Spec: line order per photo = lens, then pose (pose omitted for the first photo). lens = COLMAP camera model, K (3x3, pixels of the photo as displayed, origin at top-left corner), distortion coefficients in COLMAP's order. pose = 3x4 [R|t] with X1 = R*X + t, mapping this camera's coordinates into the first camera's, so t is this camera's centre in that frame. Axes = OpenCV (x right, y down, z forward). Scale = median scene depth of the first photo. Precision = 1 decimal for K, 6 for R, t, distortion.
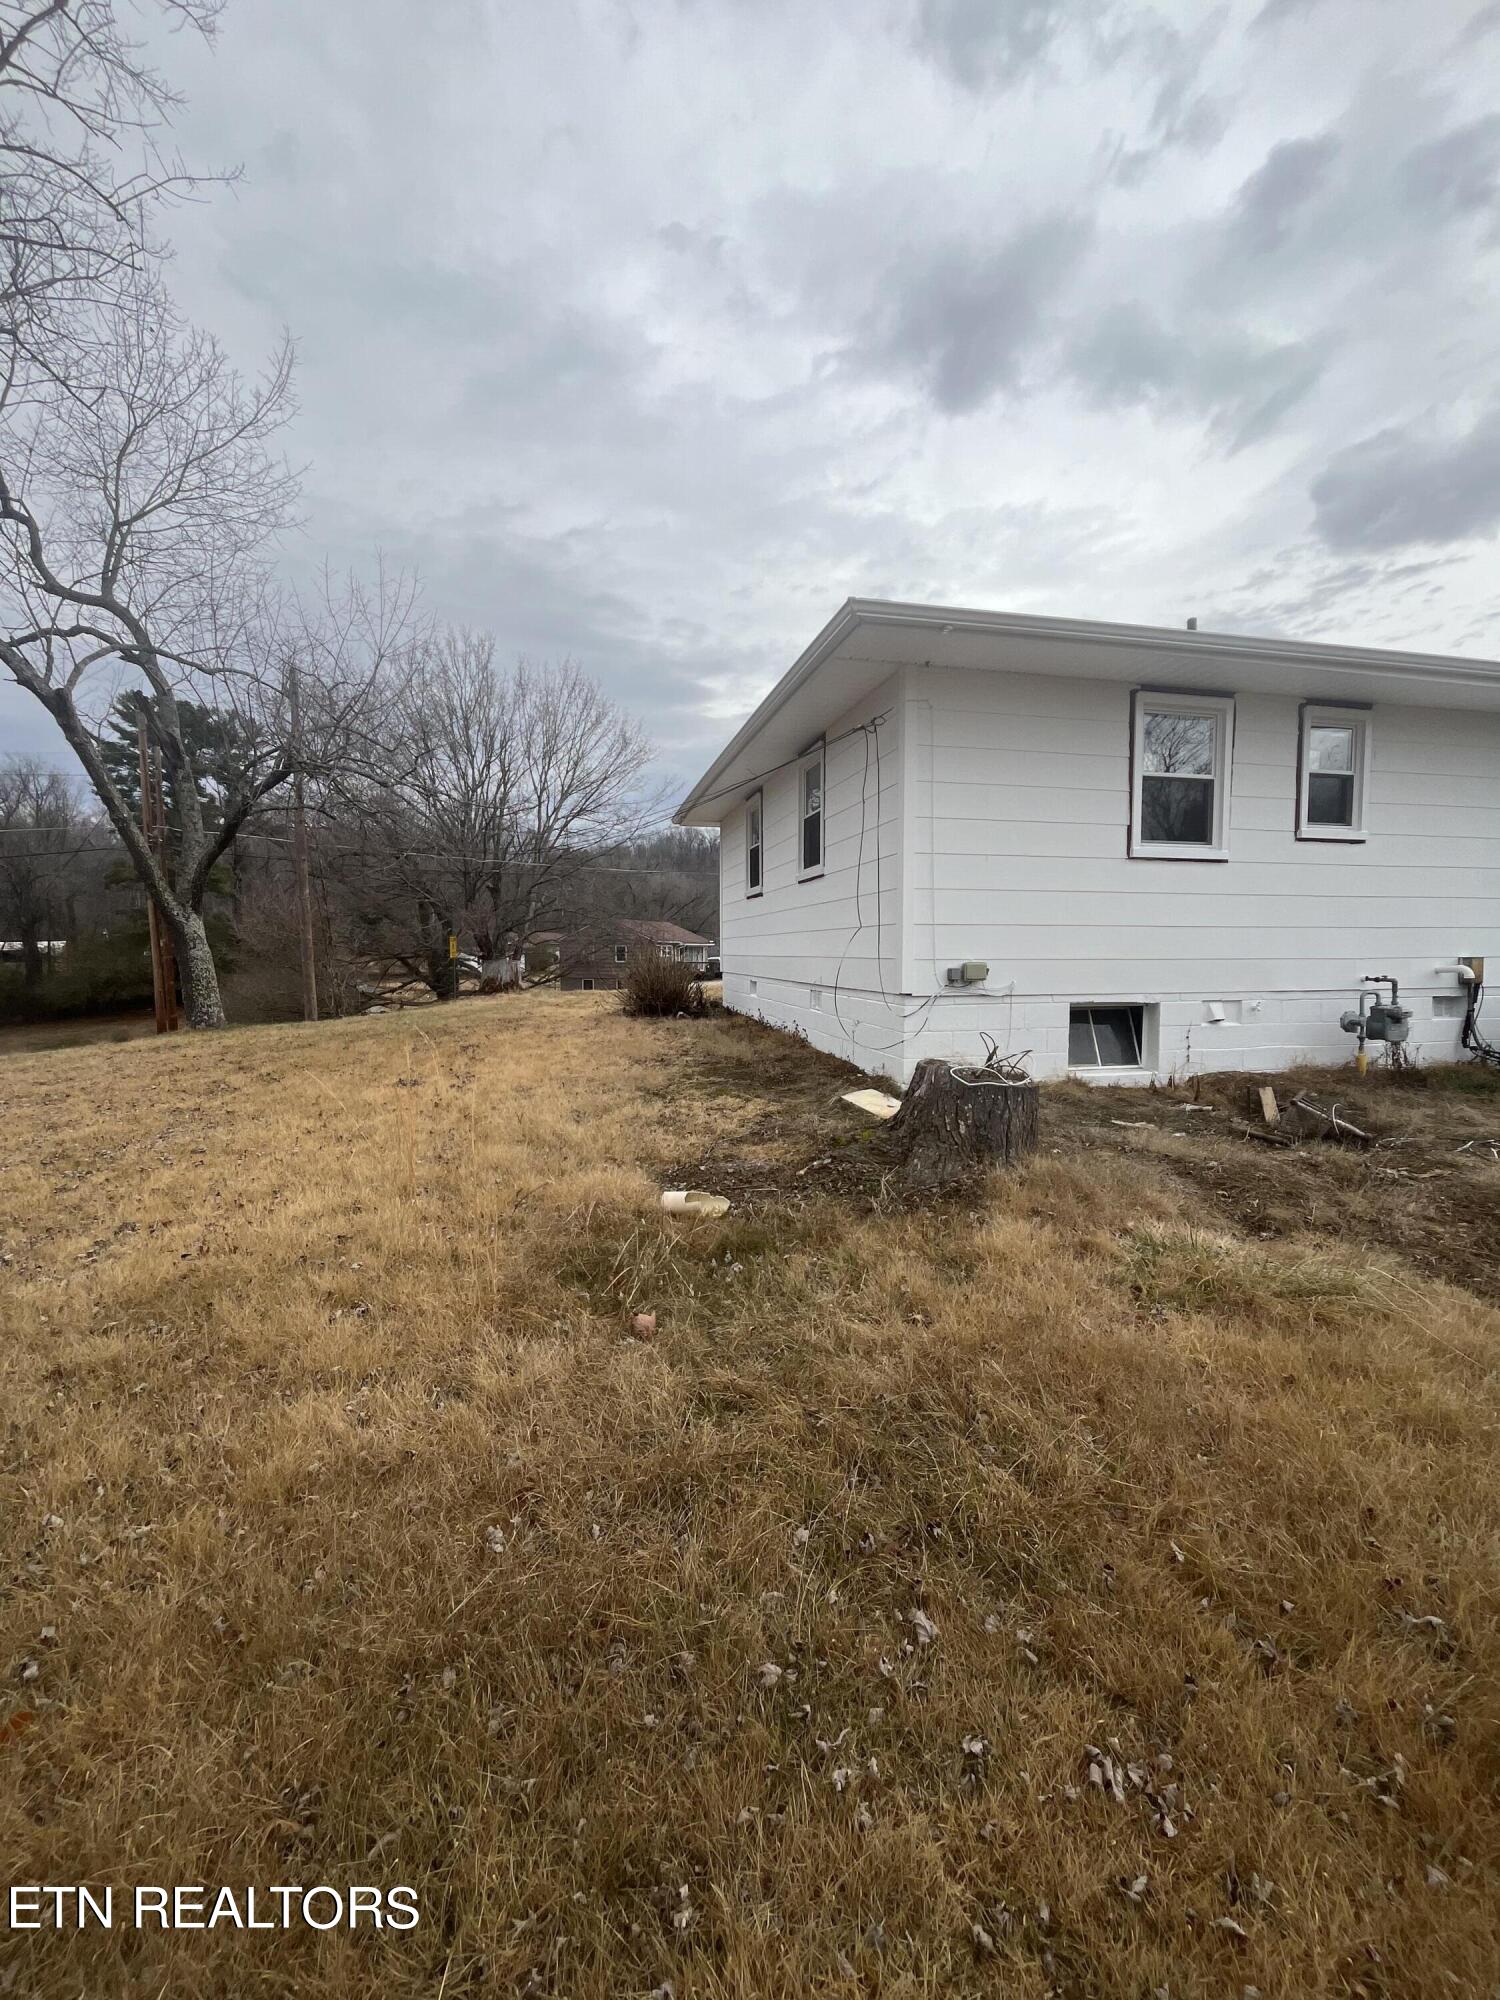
lens RADIAL K [[806.2, 0, 750.0], [0, 806.2, 1012.9], [0, 0, 1]] dist [-0.002240, -0.000193]
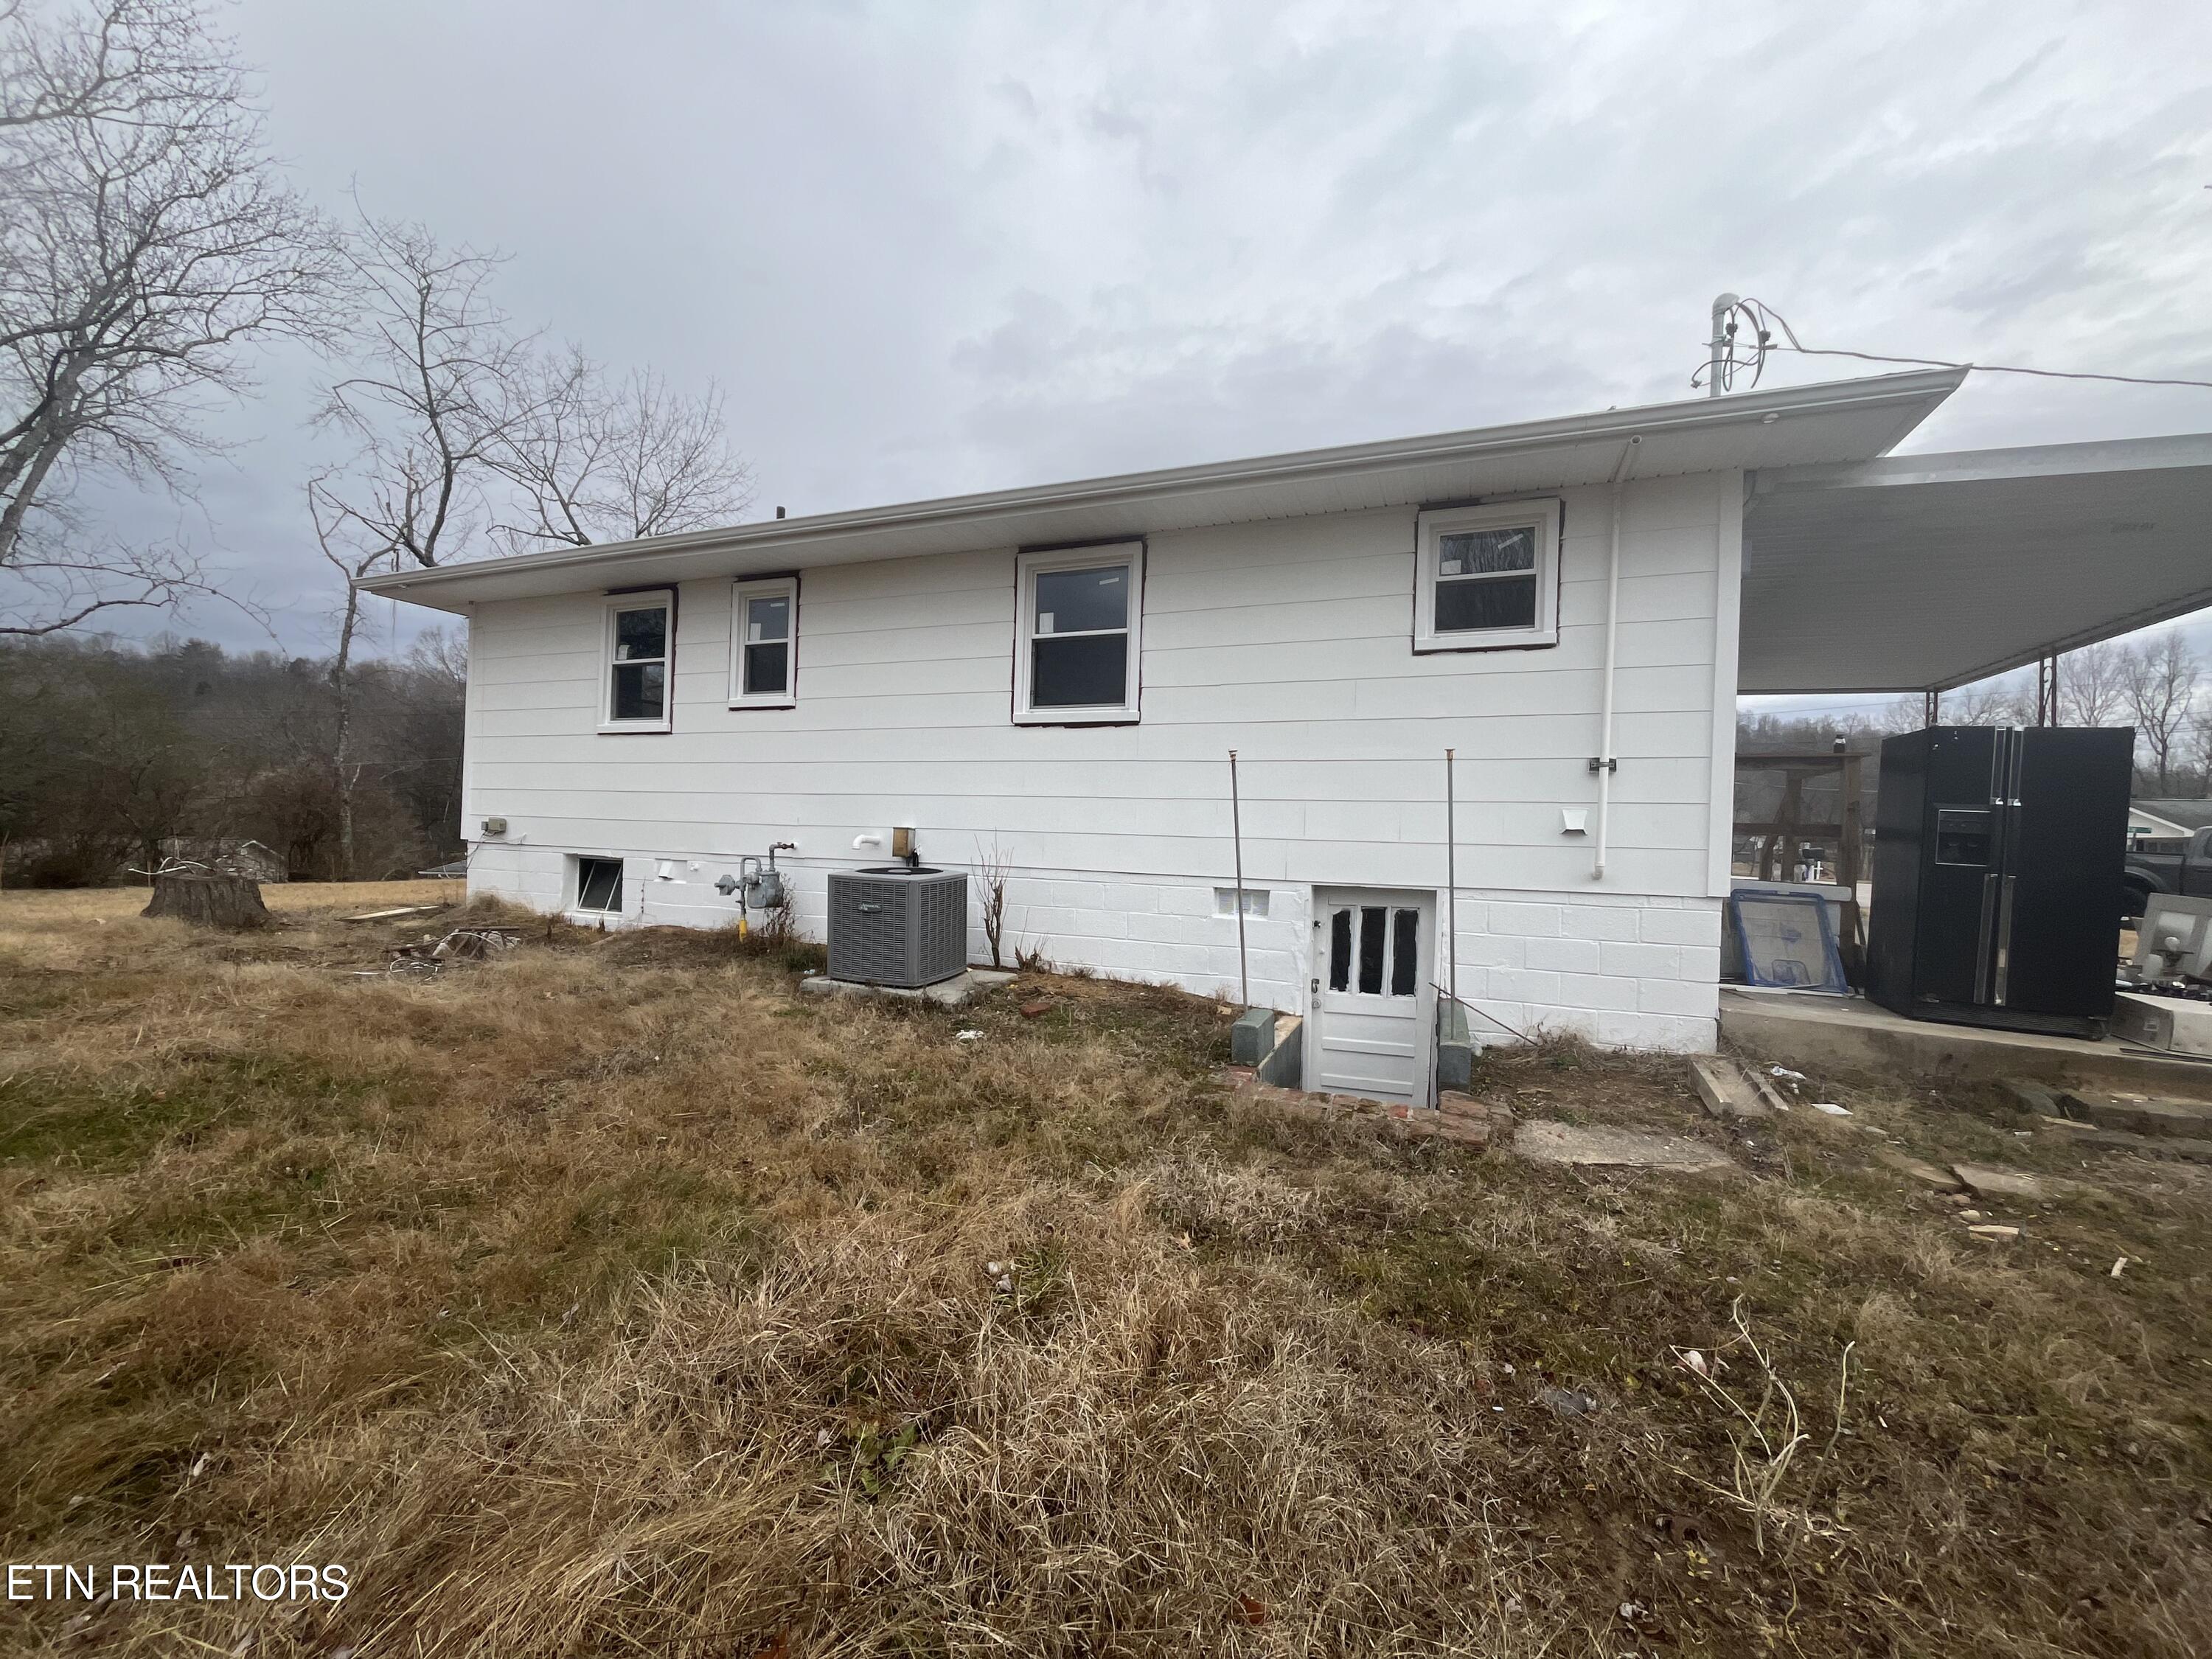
lens RADIAL K [[891.7, 0, 1104.7], [0, 891.7, 828.0], [0, 0, 1]] dist [-0.002240, -0.000193]
pose [[0.824634, 0.022881, -0.565204, 1.743525], [-0.071003, 0.995466, -0.063294, -0.022747], [0.561193, 0.092325, 0.822520, 0.334677]]
